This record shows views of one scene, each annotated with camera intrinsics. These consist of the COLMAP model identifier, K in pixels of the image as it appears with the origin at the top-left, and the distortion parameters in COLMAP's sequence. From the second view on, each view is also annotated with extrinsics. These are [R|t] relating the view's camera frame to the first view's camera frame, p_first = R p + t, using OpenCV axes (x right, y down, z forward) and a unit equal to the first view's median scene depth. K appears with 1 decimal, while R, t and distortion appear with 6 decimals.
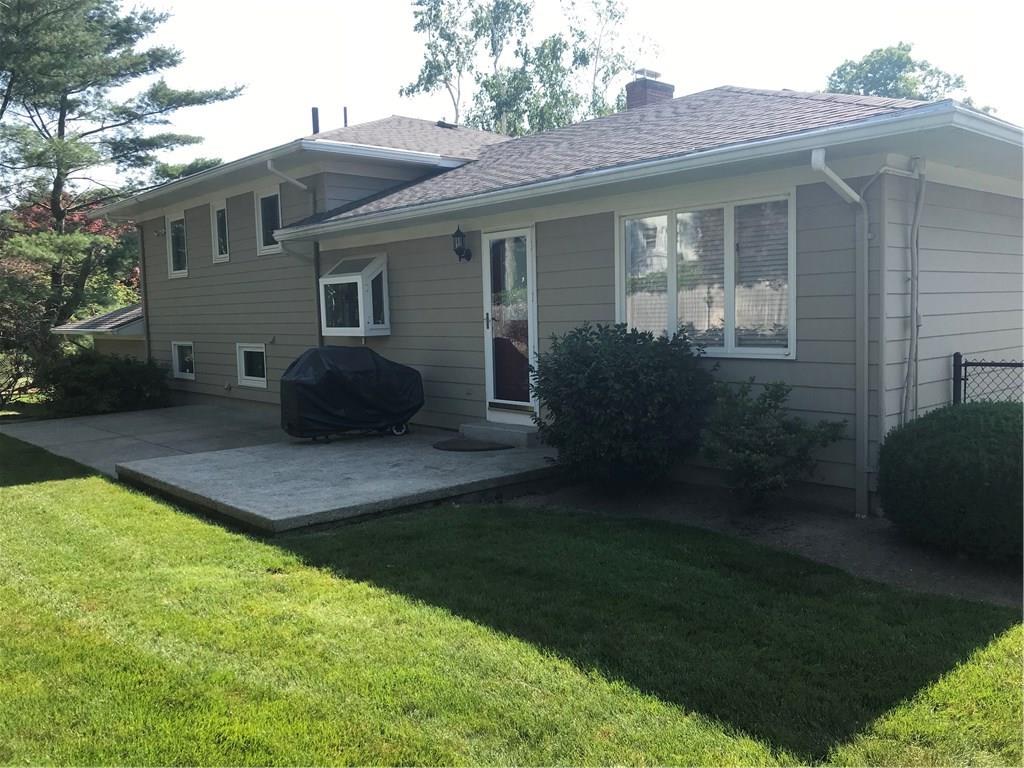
lens RADIAL K [[851.5, 0, 522.1], [0, 851.5, 381.4], [0, 0, 1]] dist [0.044989, -0.050763]
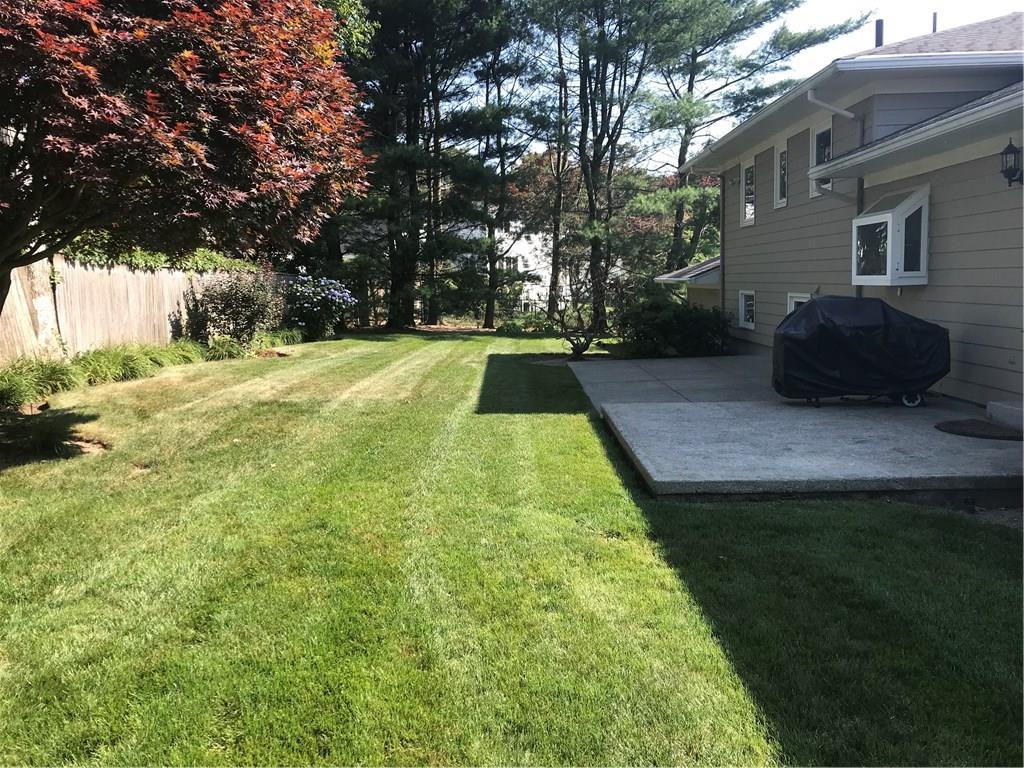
lens RADIAL K [[851.5, 0, 513.1], [0, 851.5, 378.3], [0, 0, 1]] dist [0.044989, -0.050763]
pose [[0.728618, 0.082310, -0.679957, 0.124629], [-0.045404, 0.996374, 0.071959, -0.005504], [0.683414, -0.021558, 0.729713, 0.121584]]
